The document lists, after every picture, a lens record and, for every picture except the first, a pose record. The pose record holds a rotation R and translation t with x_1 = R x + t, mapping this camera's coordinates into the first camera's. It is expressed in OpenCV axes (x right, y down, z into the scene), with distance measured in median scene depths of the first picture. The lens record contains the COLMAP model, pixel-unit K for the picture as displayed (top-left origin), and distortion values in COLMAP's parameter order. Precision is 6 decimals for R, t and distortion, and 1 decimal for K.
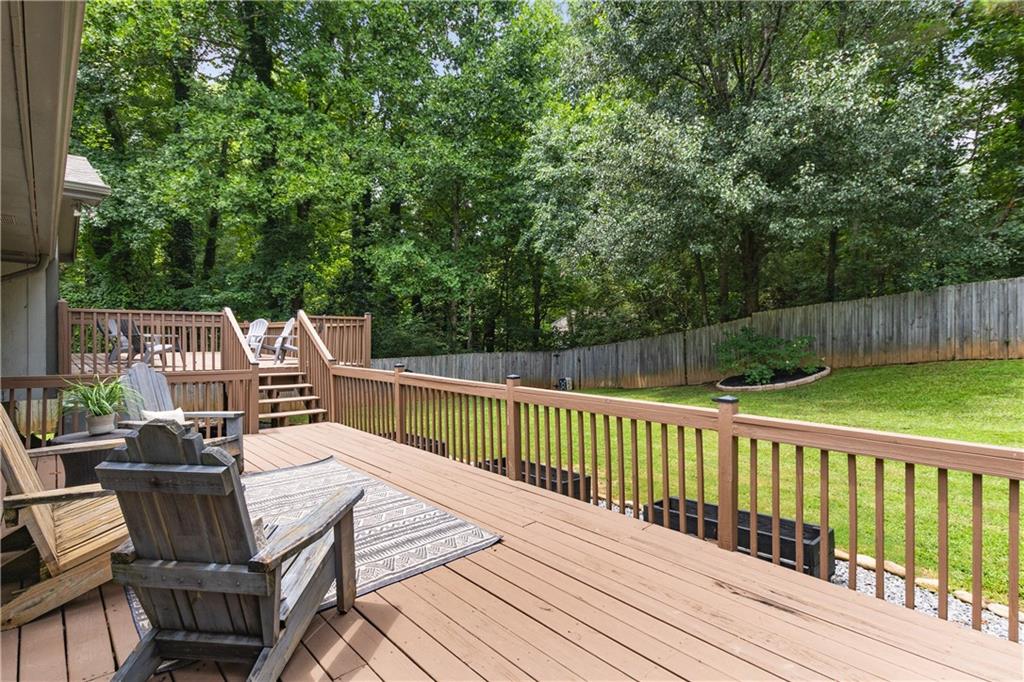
lens RADIAL K [[508.0, 0, 514.8], [0, 508.0, 330.9], [0, 0, 1]] dist [0.021799, -0.000678]
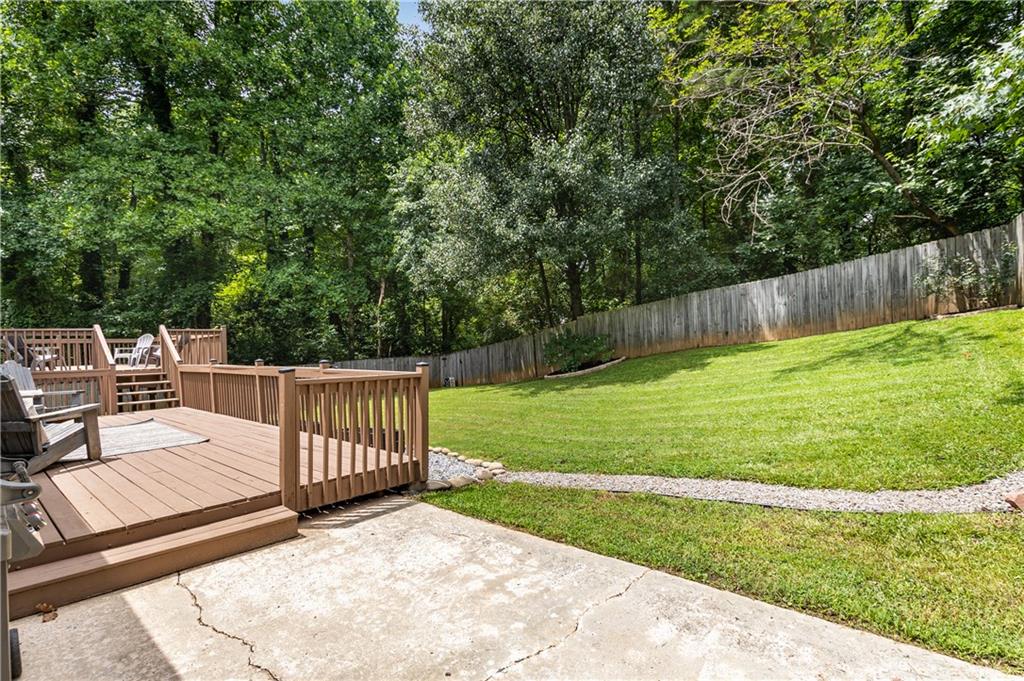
lens RADIAL K [[496.0, 0, 512.0], [0, 496.0, 340.5], [0, 0, 1]] dist [0.004947, -0.000159]
pose [[0.994576, -0.034111, 0.098265, 0.186553], [0.034028, 0.999418, 0.002516, 0.014186], [-0.098294, 0.000841, 0.995157, -0.191213]]
